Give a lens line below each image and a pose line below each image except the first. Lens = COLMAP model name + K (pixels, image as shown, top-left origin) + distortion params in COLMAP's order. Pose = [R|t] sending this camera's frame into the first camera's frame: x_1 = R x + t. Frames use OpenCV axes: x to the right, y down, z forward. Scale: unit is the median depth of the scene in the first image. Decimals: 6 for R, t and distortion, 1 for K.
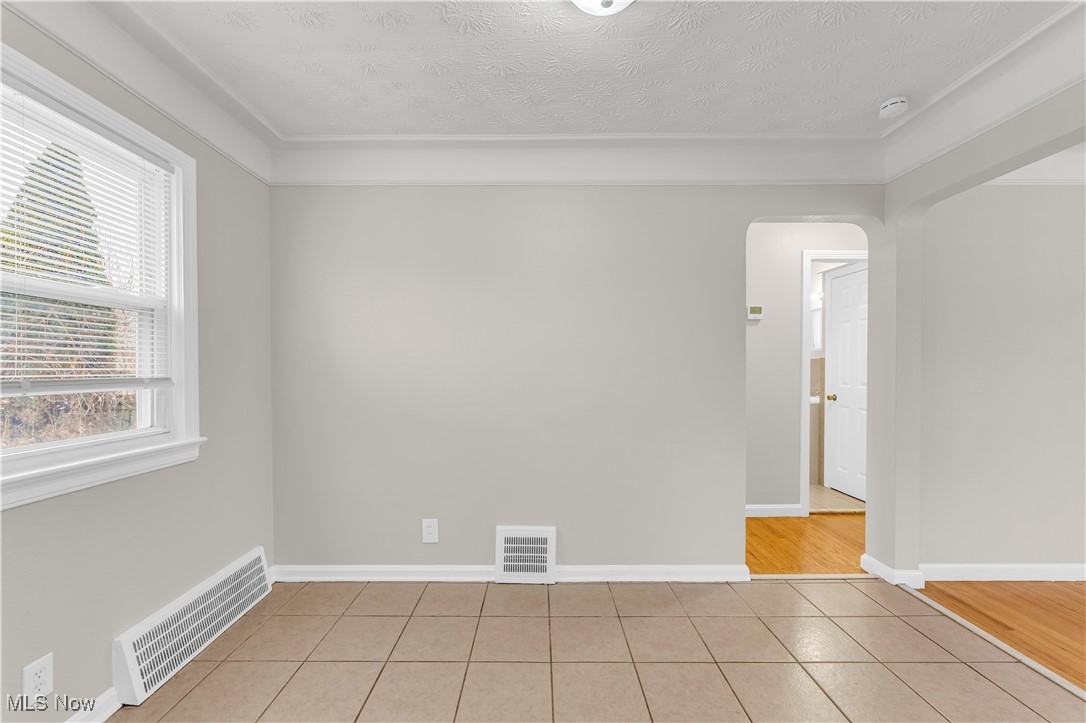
lens RADIAL K [[439.6, 0, 535.8], [0, 439.6, 370.5], [0, 0, 1]] dist [0.000864, -0.000035]
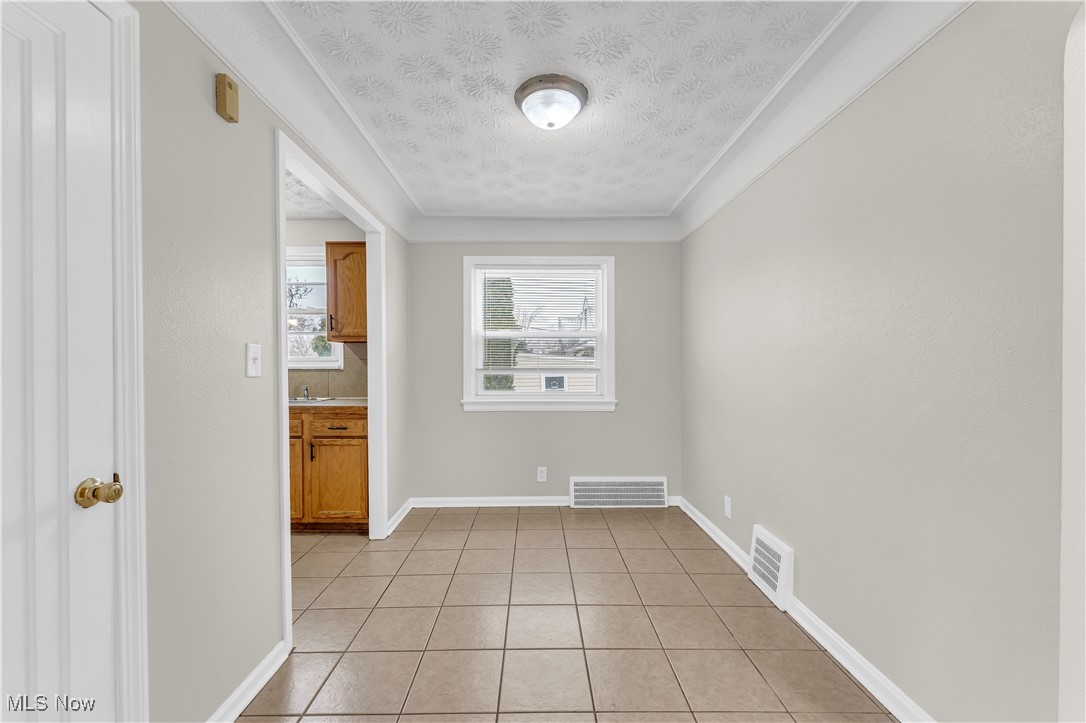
lens RADIAL K [[443.1, 0, 543.0], [0, 443.1, 361.5], [0, 0, 1]] dist [0.001521, 0.000216]
pose [[0.025628, -0.002158, -0.999669, 1.174228], [-0.007869, 0.999966, -0.002360, -0.007805], [0.999641, 0.007927, 0.025610, 0.638353]]
